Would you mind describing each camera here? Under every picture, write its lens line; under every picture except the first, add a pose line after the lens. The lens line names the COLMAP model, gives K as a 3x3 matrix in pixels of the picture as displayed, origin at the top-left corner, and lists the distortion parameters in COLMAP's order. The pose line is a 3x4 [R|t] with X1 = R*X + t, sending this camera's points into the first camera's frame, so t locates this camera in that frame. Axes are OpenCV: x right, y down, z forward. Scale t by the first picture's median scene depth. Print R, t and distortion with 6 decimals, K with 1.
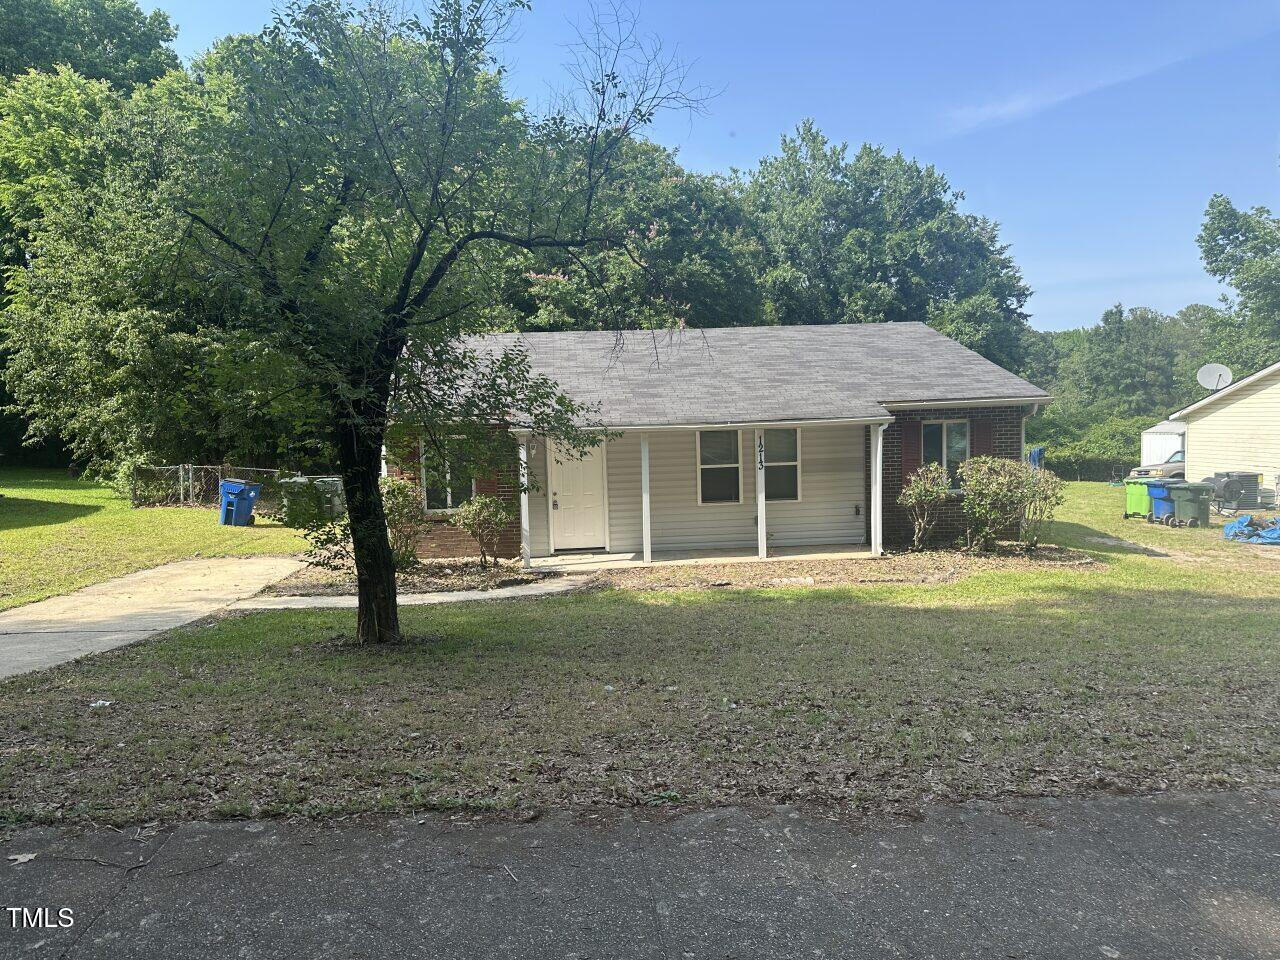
lens RADIAL K [[883.5, 0, 640.0], [0, 883.5, 480.0], [0, 0, 1]] dist [0.025657, -0.002491]
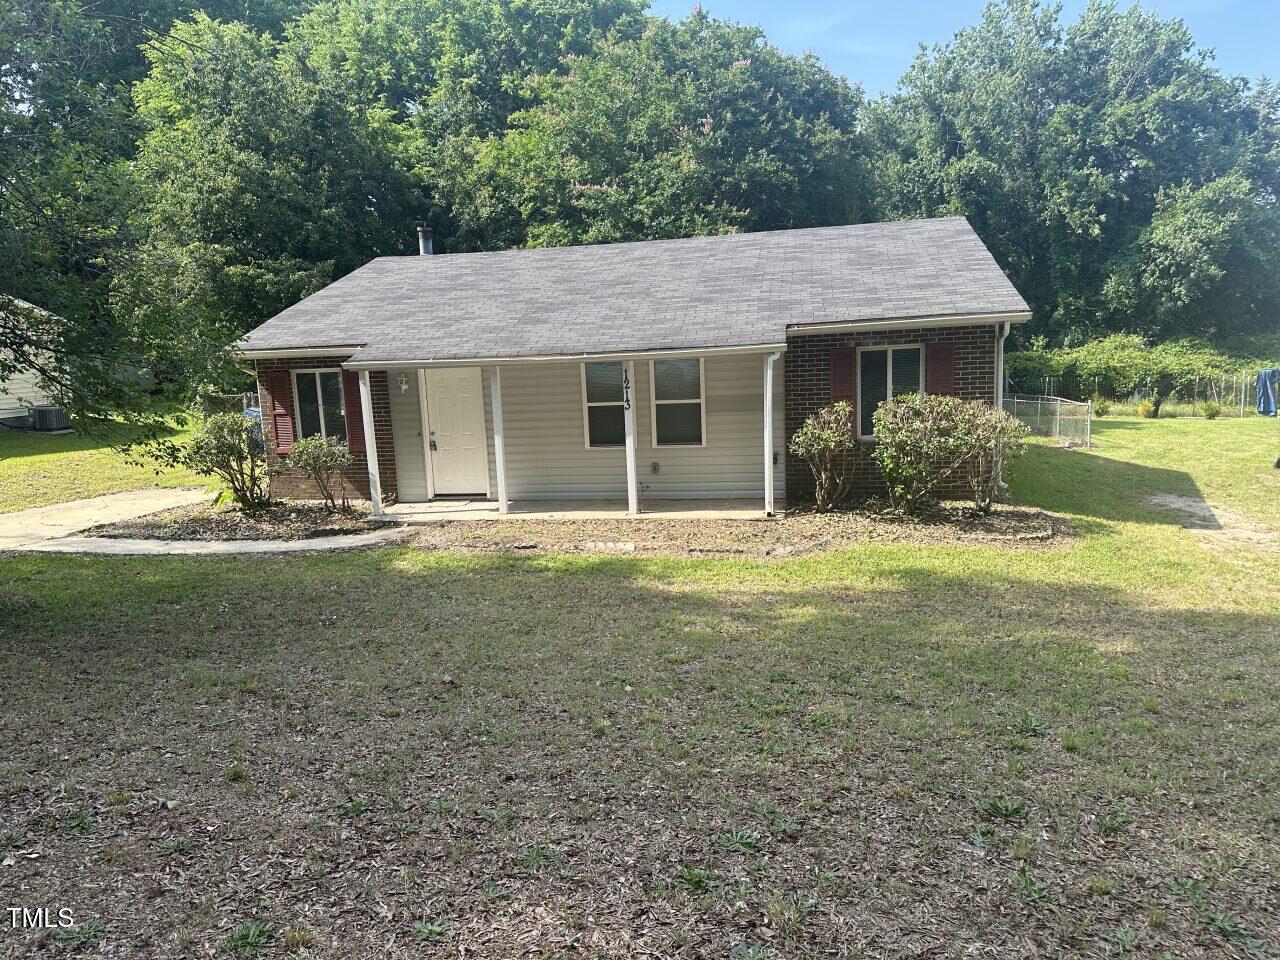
lens RADIAL K [[901.4, 0, 640.0], [0, 901.4, 480.0], [0, 0, 1]] dist [-0.005950, -0.007081]
pose [[0.961740, 0.028074, -0.272522, 0.352185], [-0.003286, 0.995847, 0.090988, -0.021026], [0.273944, -0.086612, 0.957838, 0.164433]]
